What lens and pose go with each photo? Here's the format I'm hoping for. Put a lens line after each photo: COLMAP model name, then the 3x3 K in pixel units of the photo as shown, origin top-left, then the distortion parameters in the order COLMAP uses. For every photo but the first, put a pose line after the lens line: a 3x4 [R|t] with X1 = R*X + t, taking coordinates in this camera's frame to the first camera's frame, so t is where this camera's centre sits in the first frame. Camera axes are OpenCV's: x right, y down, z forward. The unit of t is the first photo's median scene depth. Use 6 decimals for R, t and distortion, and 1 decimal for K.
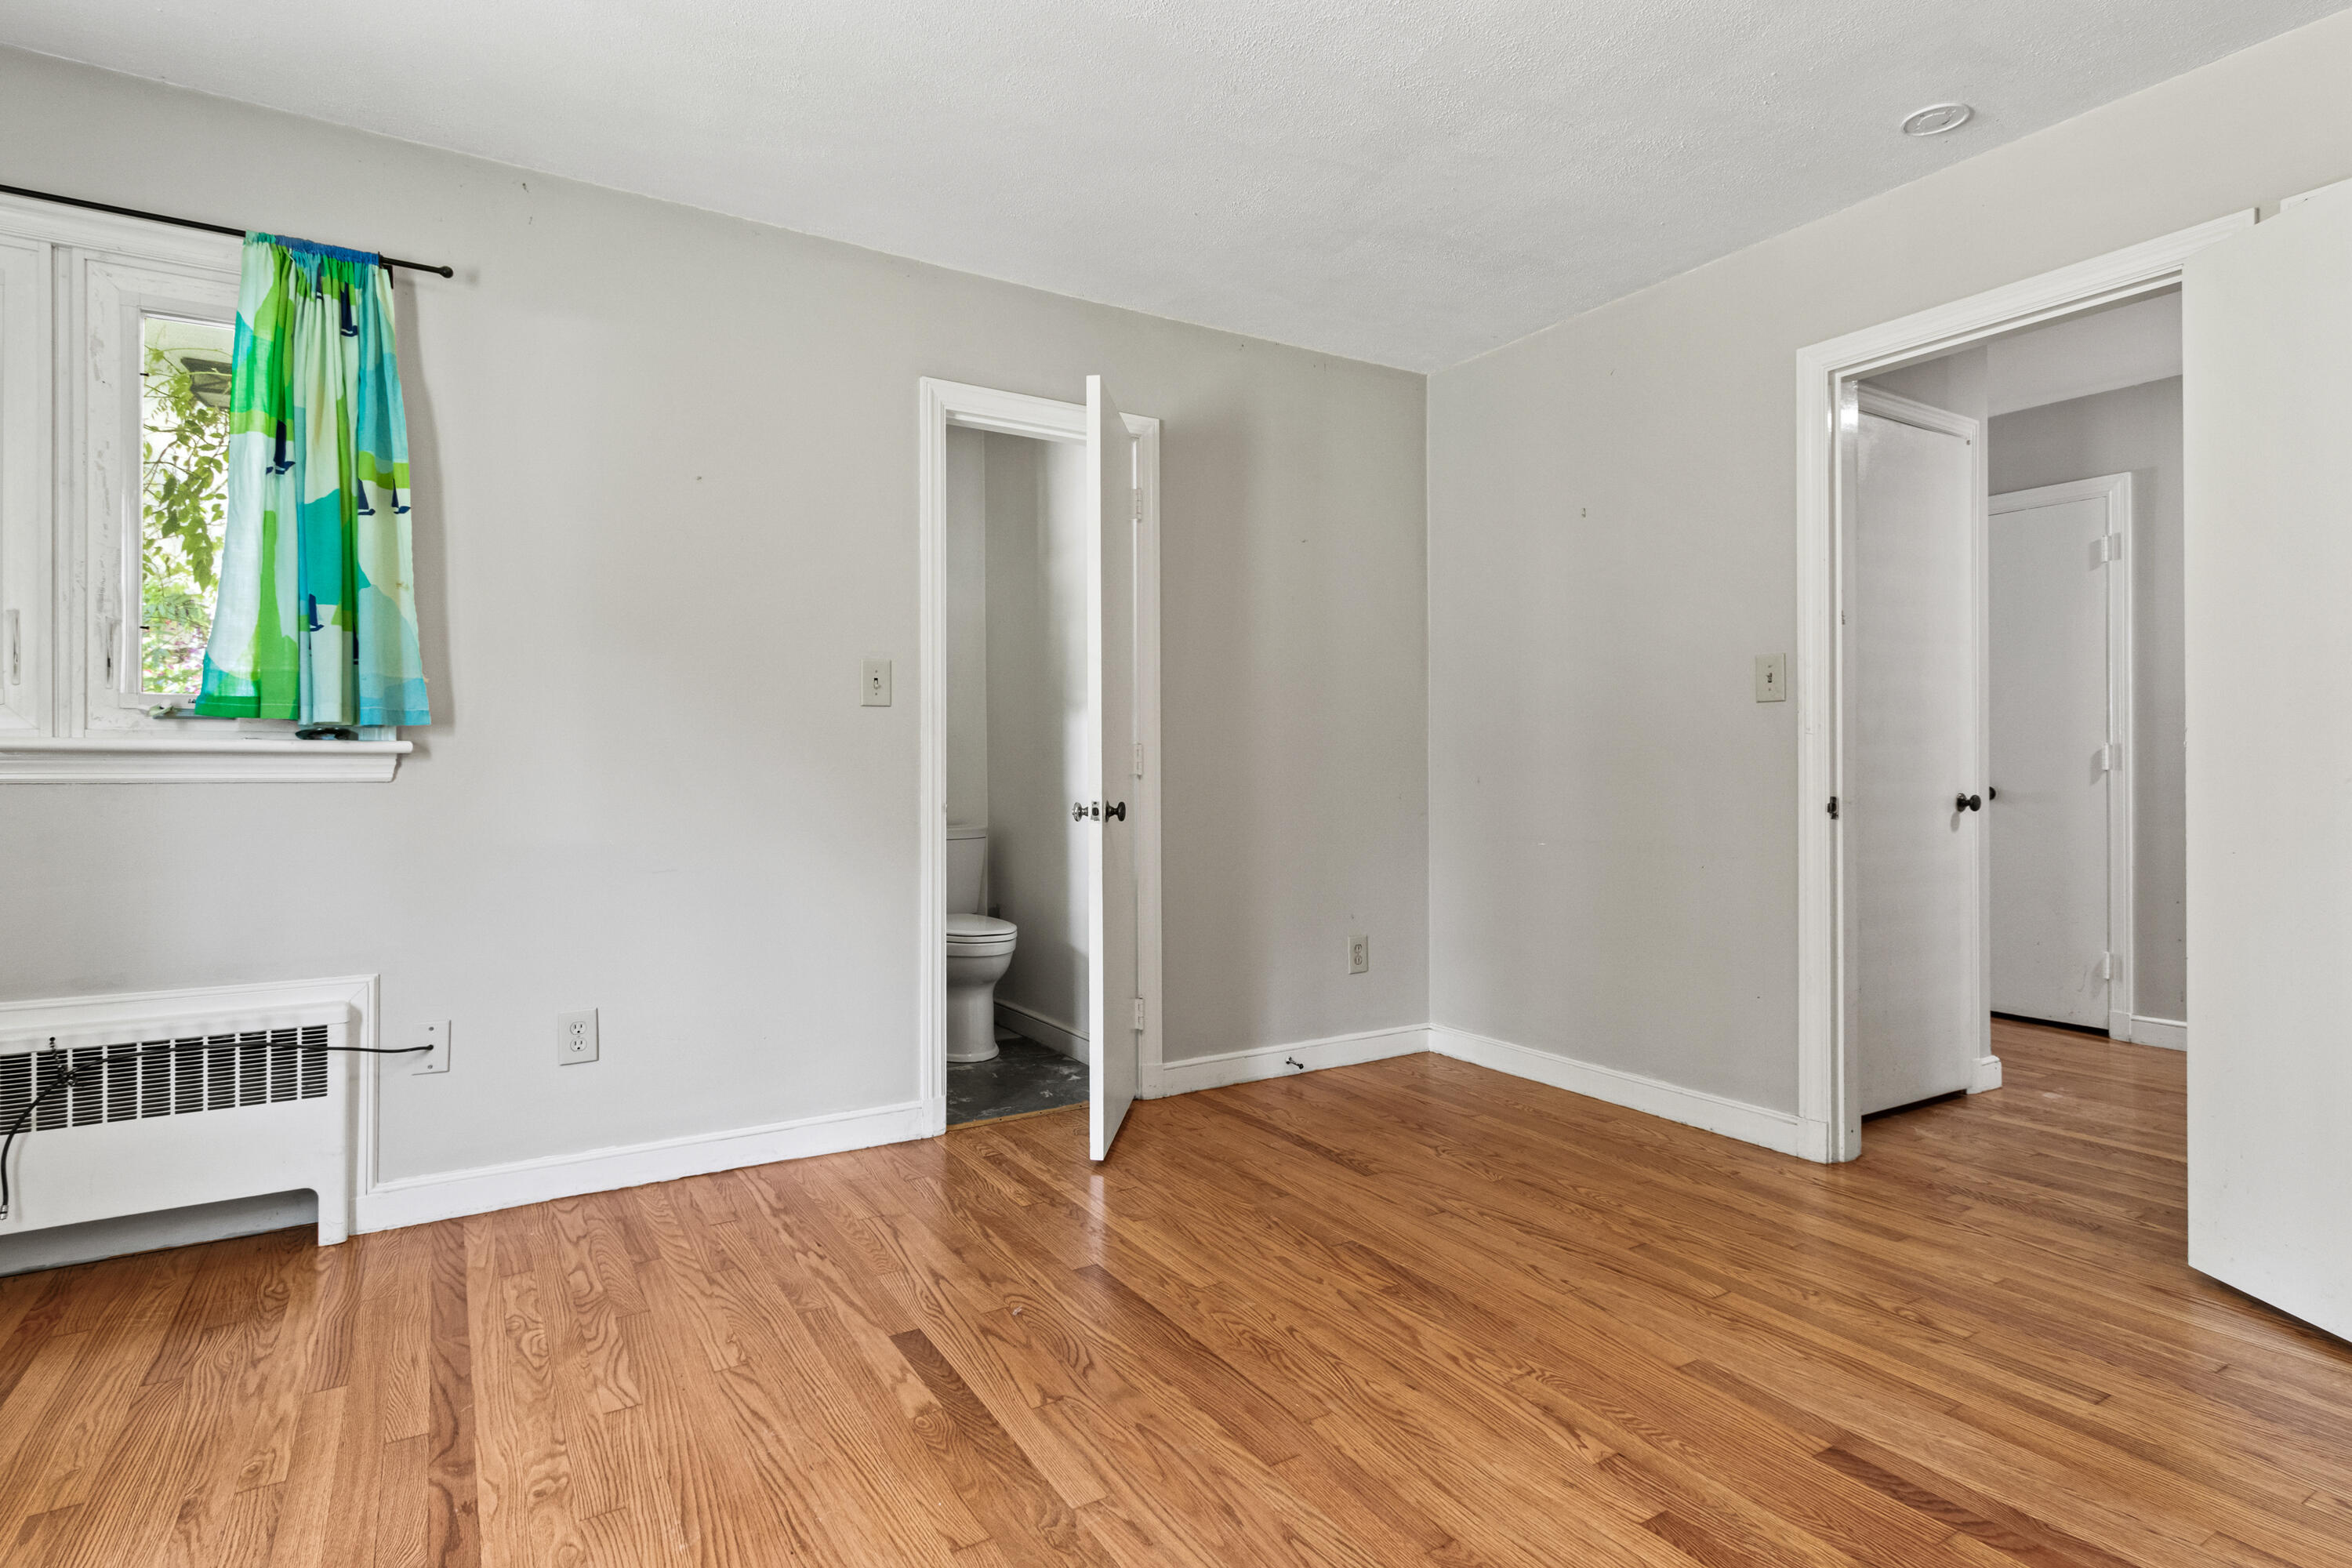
lens RADIAL K [[1191.2, 0, 1171.1], [0, 1191.2, 770.2], [0, 0, 1]] dist [0.002326, -0.000003]
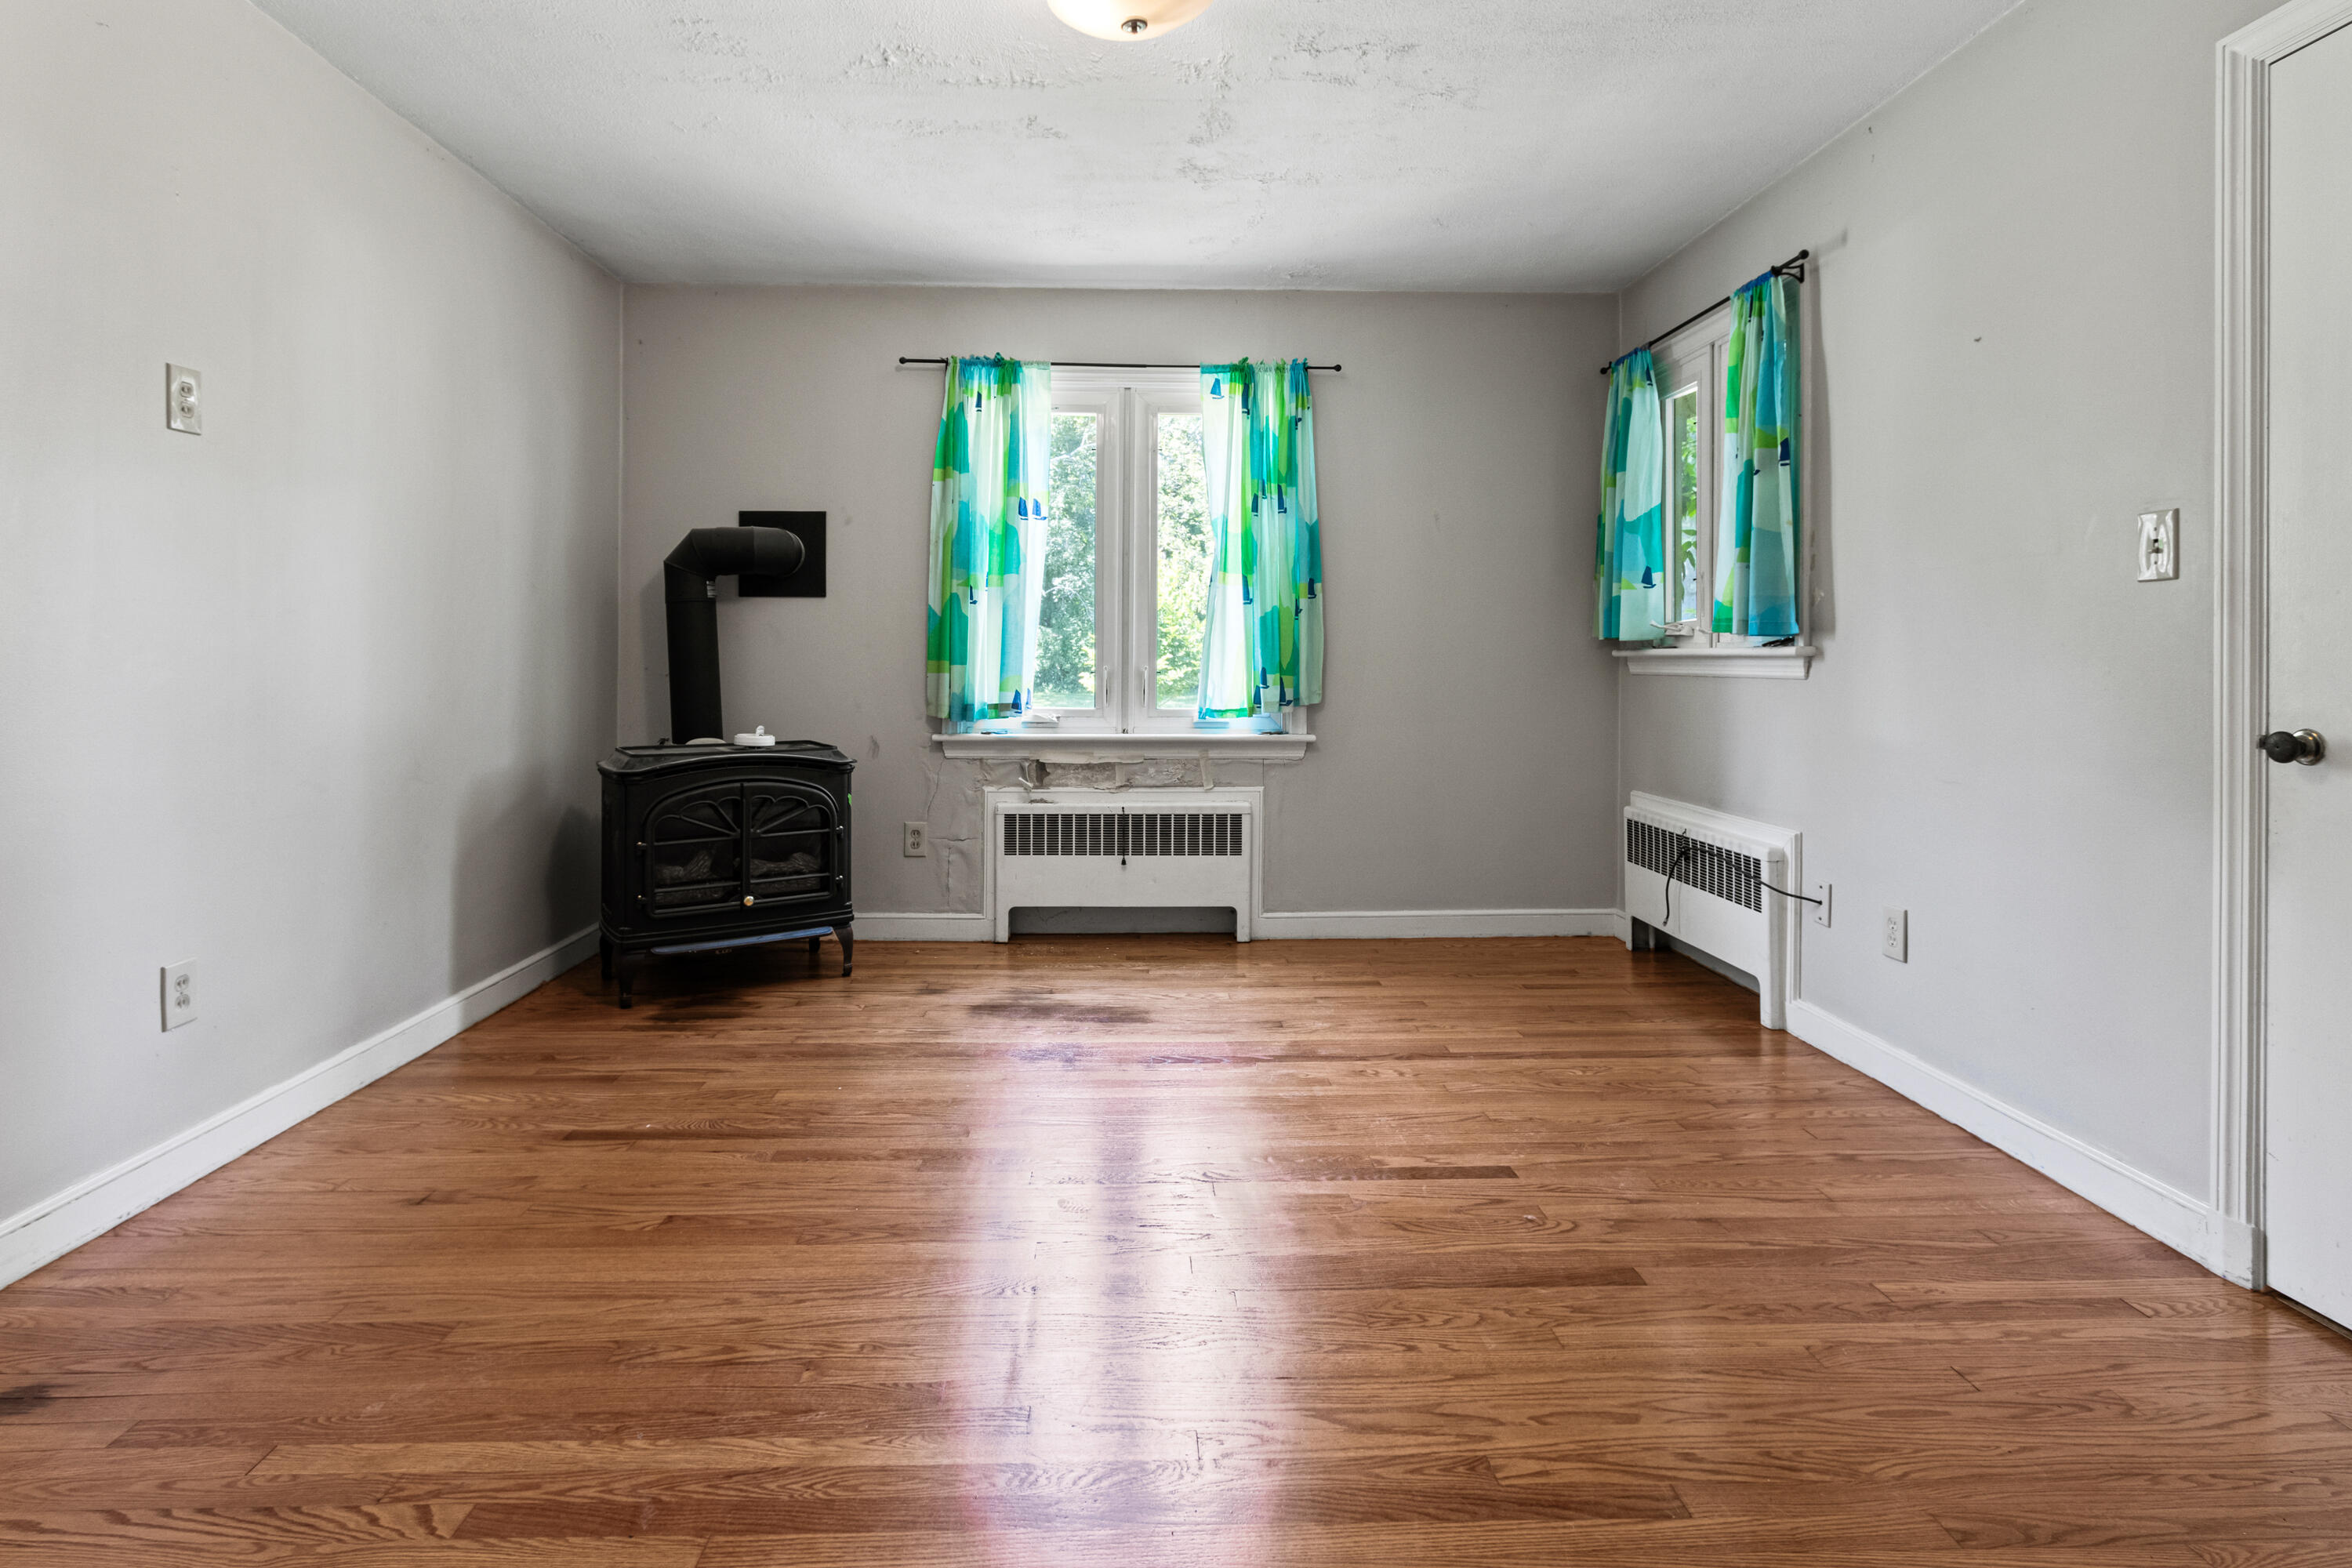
lens RADIAL K [[1121.0, 0, 1139.7], [0, 1121.0, 662.9], [0, 0, 1]] dist [0.003413, -0.001578]
pose [[-0.496054, 0.002336, -0.868289, 0.734837], [-0.001850, 0.999991, 0.003748, -0.010590], [0.868290, 0.003465, -0.496045, 1.026216]]
